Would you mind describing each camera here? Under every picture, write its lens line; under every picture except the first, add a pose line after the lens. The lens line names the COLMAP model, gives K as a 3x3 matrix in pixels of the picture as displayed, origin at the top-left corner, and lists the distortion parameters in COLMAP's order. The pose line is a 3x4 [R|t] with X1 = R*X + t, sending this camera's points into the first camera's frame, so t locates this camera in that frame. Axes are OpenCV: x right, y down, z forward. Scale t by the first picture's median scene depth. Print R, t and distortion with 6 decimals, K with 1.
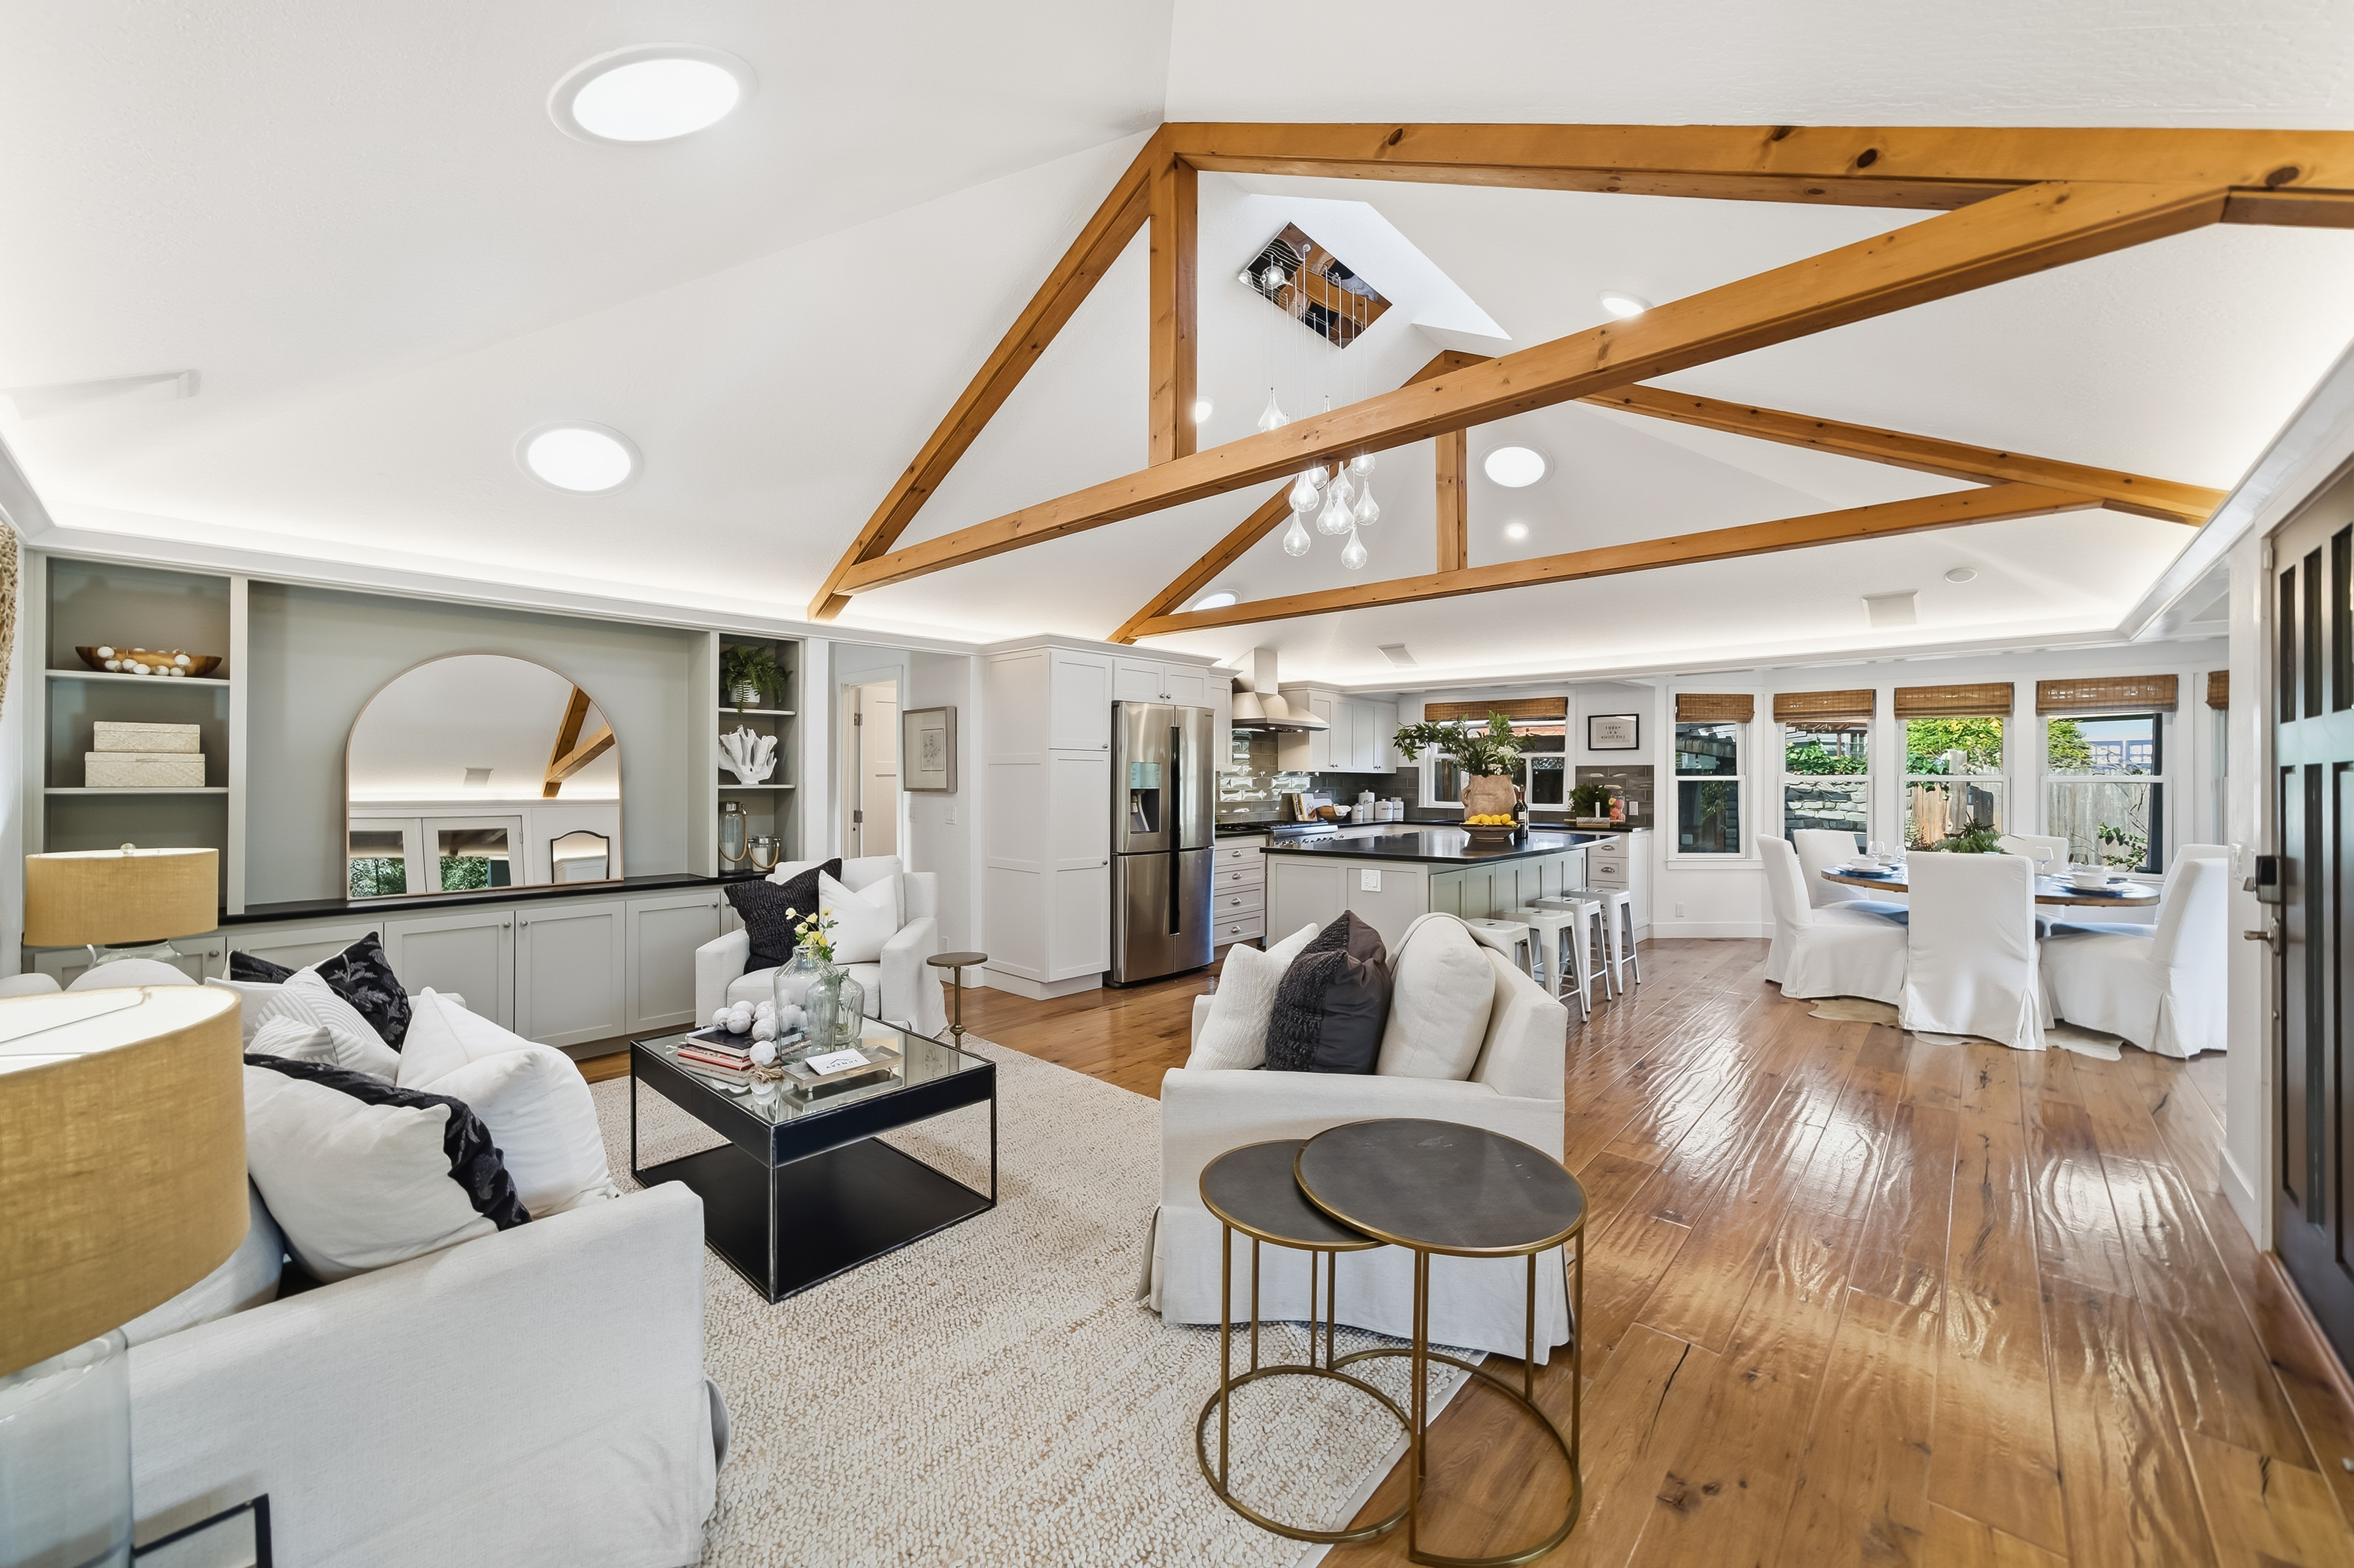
lens RADIAL K [[892.6, 0, 1162.1], [0, 892.6, 775.8], [0, 0, 1]] dist [-0.005121, 0.003760]
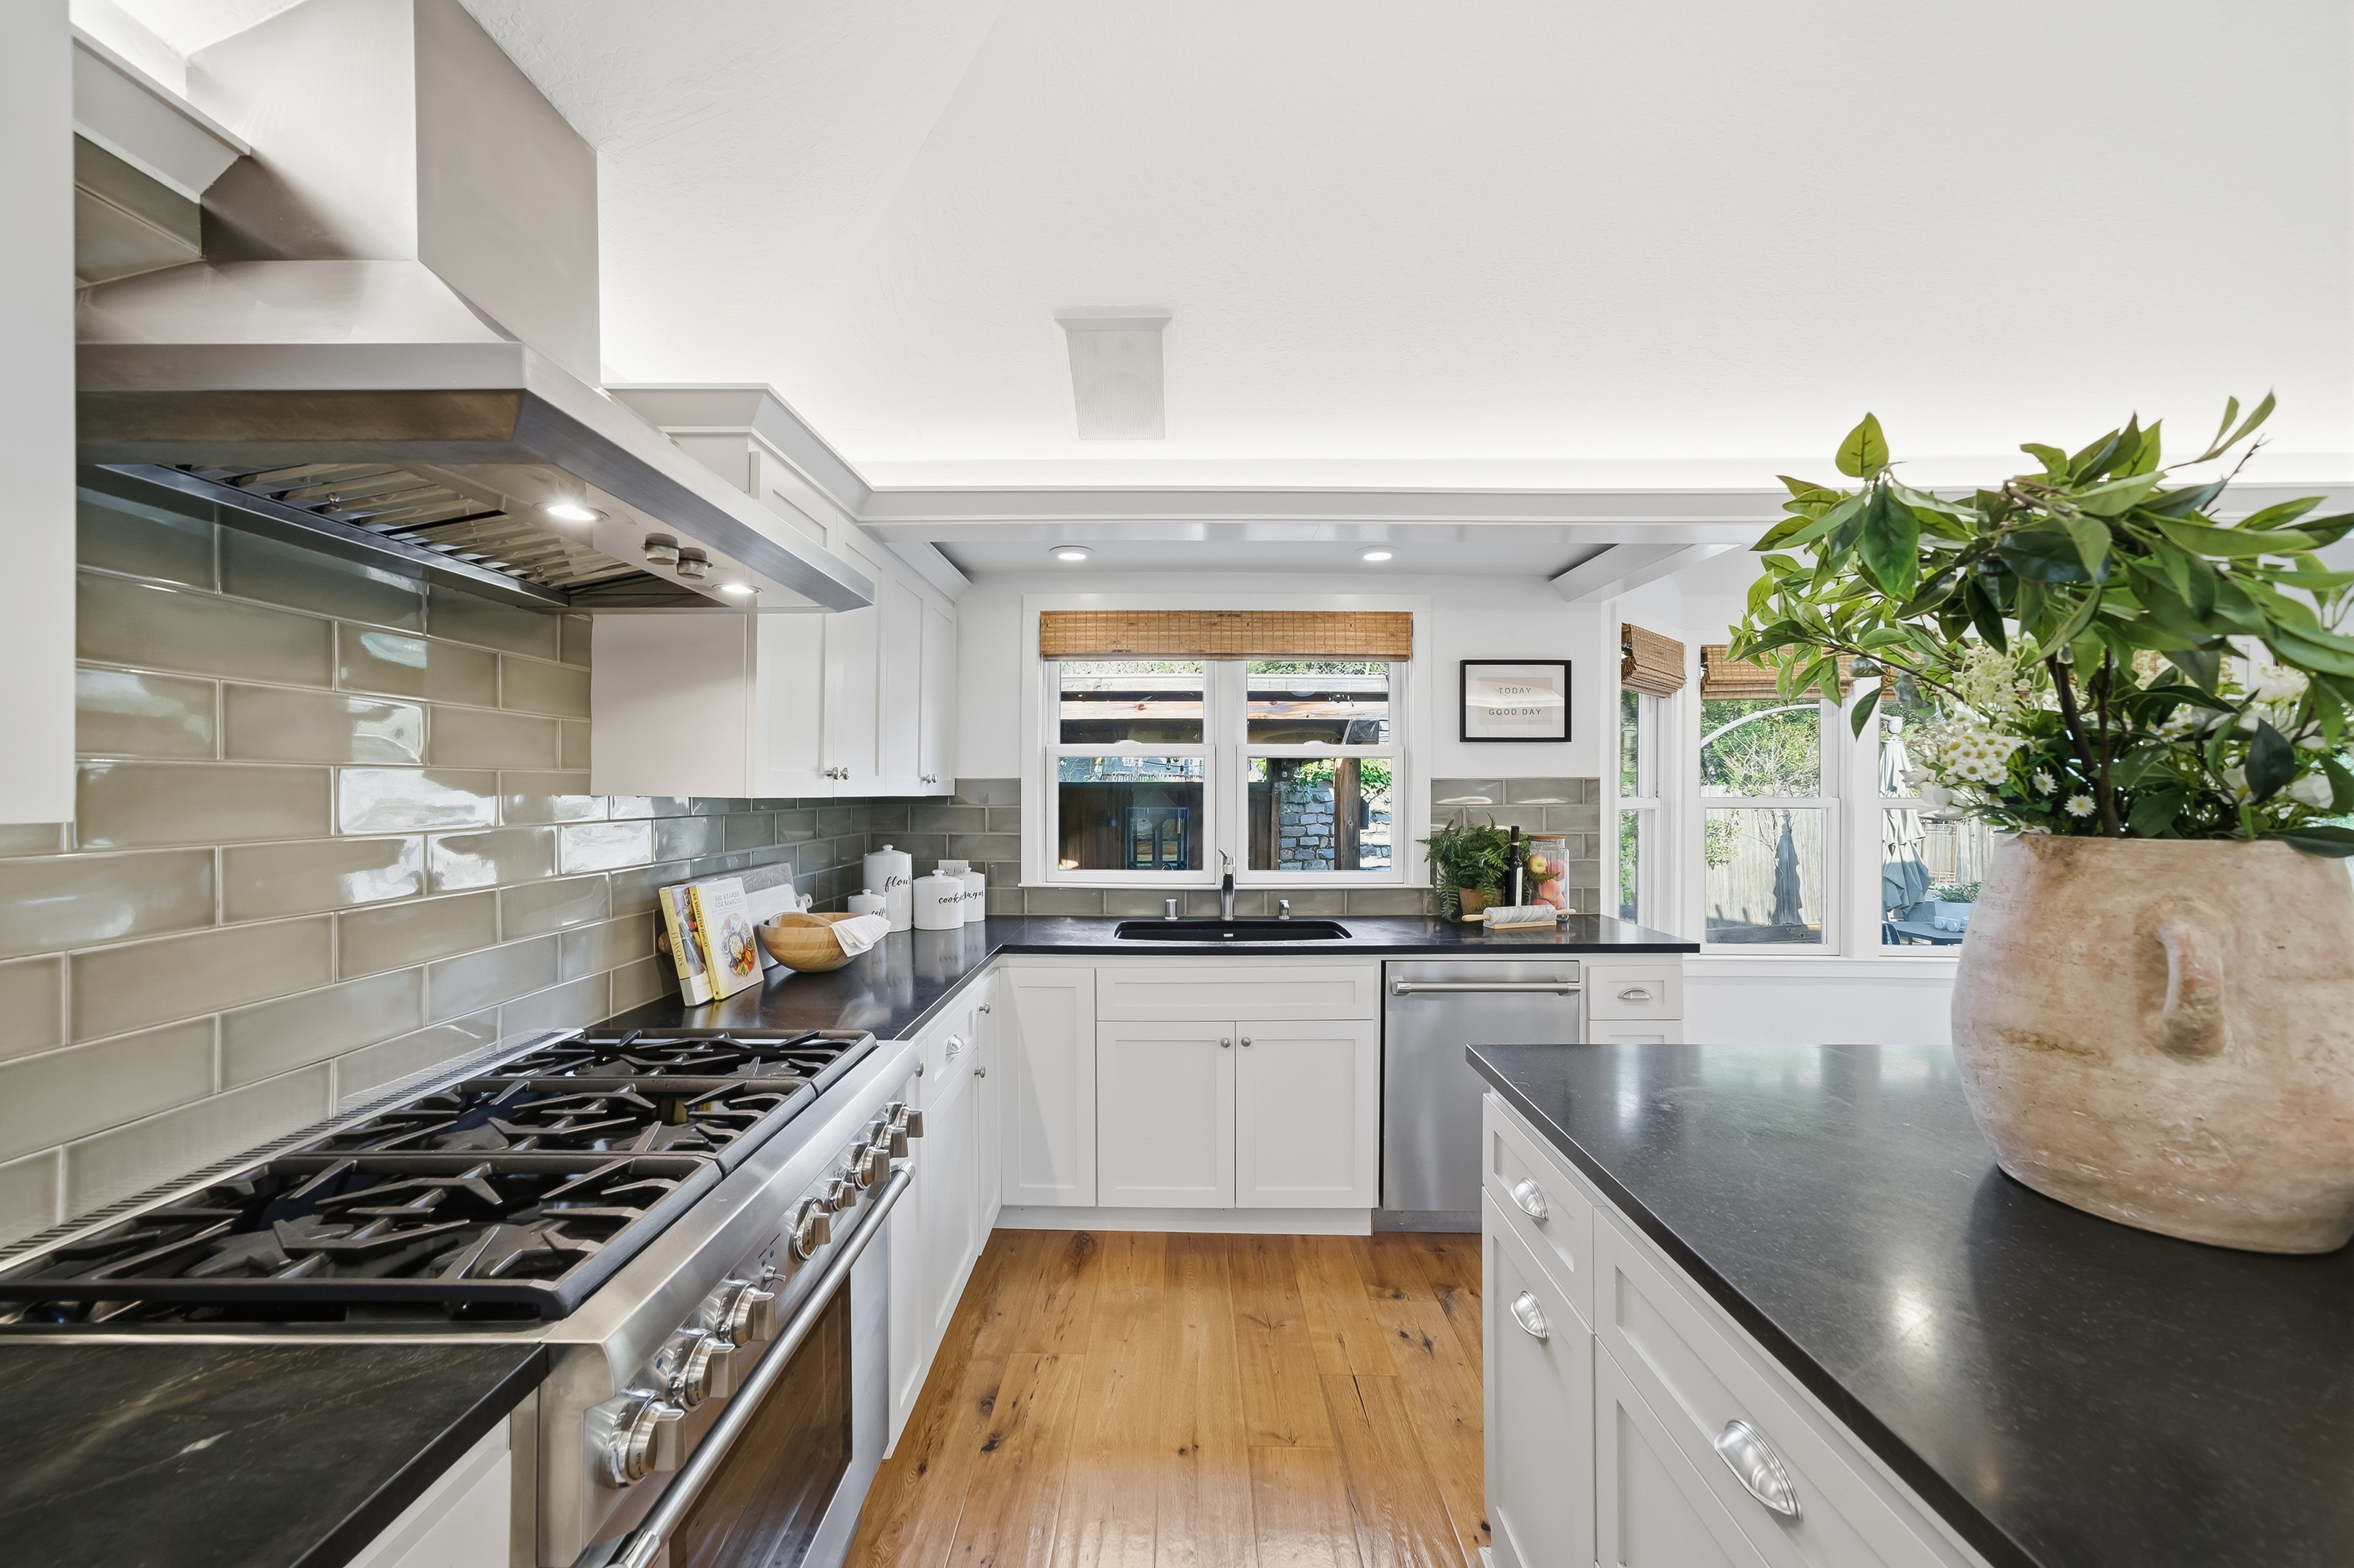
lens RADIAL K [[892.6, 0, 1172.4], [0, 892.6, 807.5], [0, 0, 1]] dist [-0.005121, 0.003760]
pose [[0.744885, -0.013443, 0.667057, 0.147594], [0.000075, 0.999799, 0.020065, -0.009655], [-0.667193, -0.014896, 0.744736, 1.210556]]
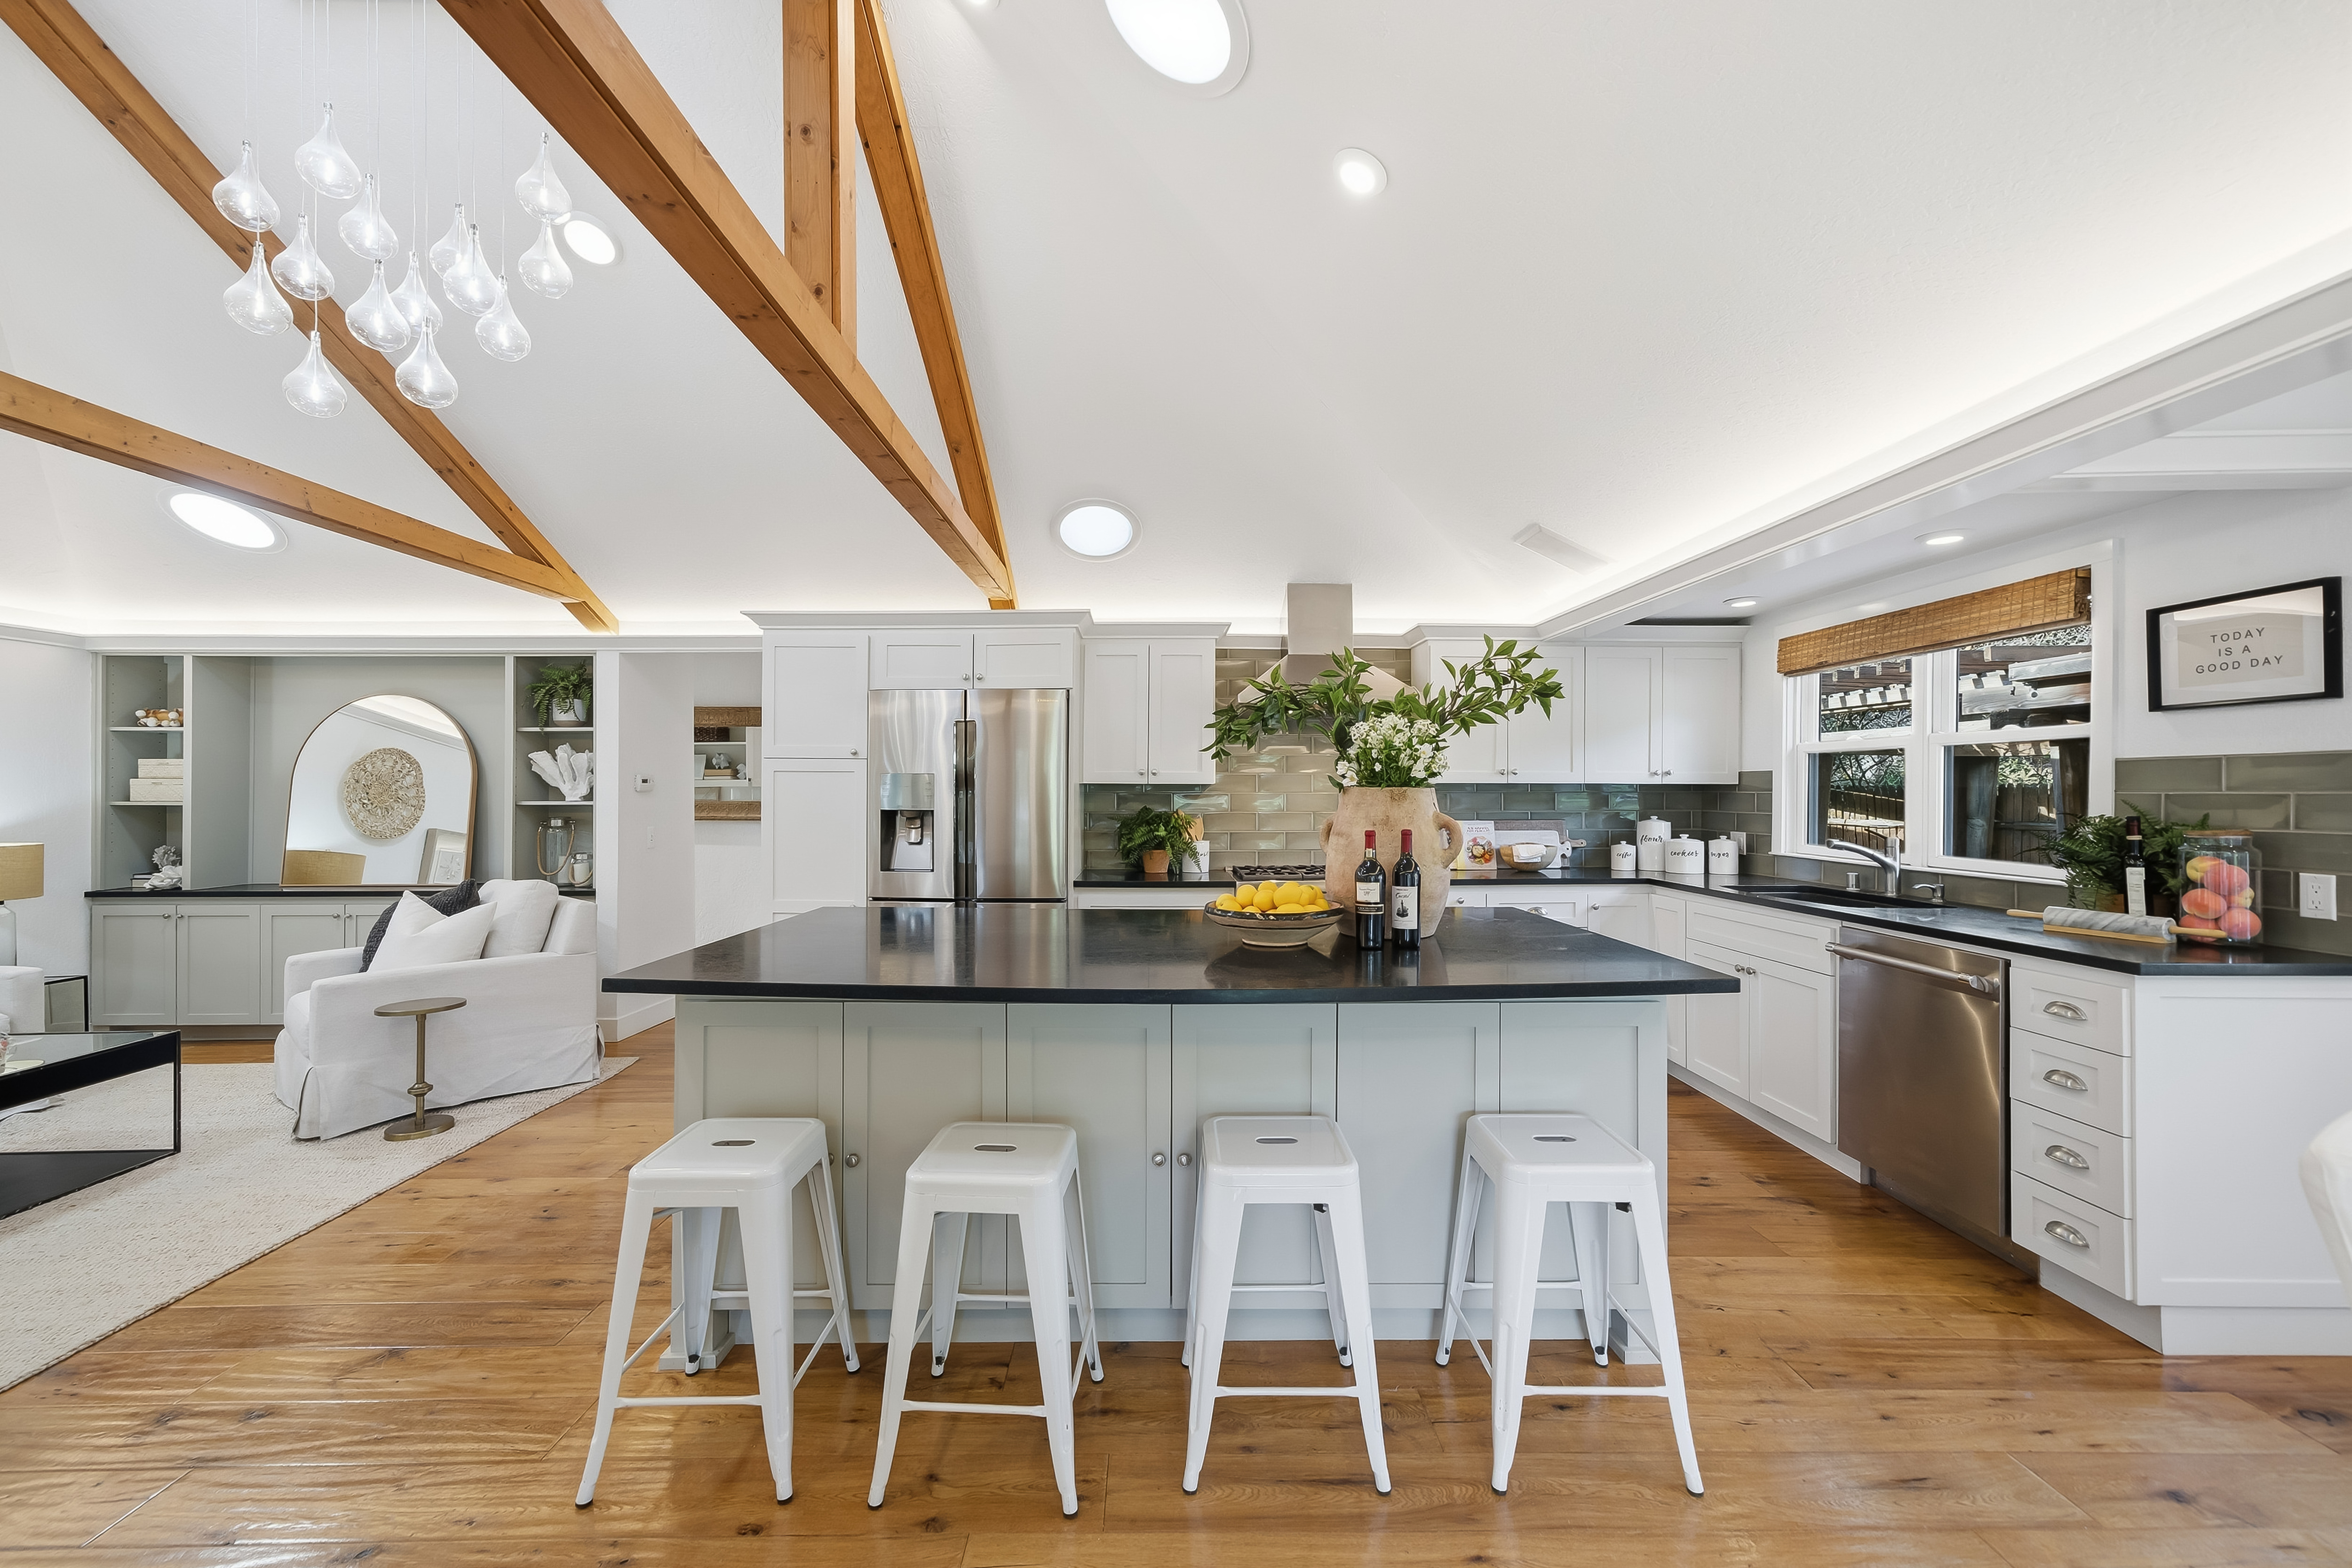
lens RADIAL K [[892.0, 0, 1178.6], [0, 892.0, 788.3], [0, 0, 1]] dist [-0.005121, 0.003760]
pose [[0.691840, -0.004192, -0.722038, 0.734081], [0.003057, 0.999991, -0.002877, 0.000085], [0.722044, -0.000217, 0.691847, 0.773967]]
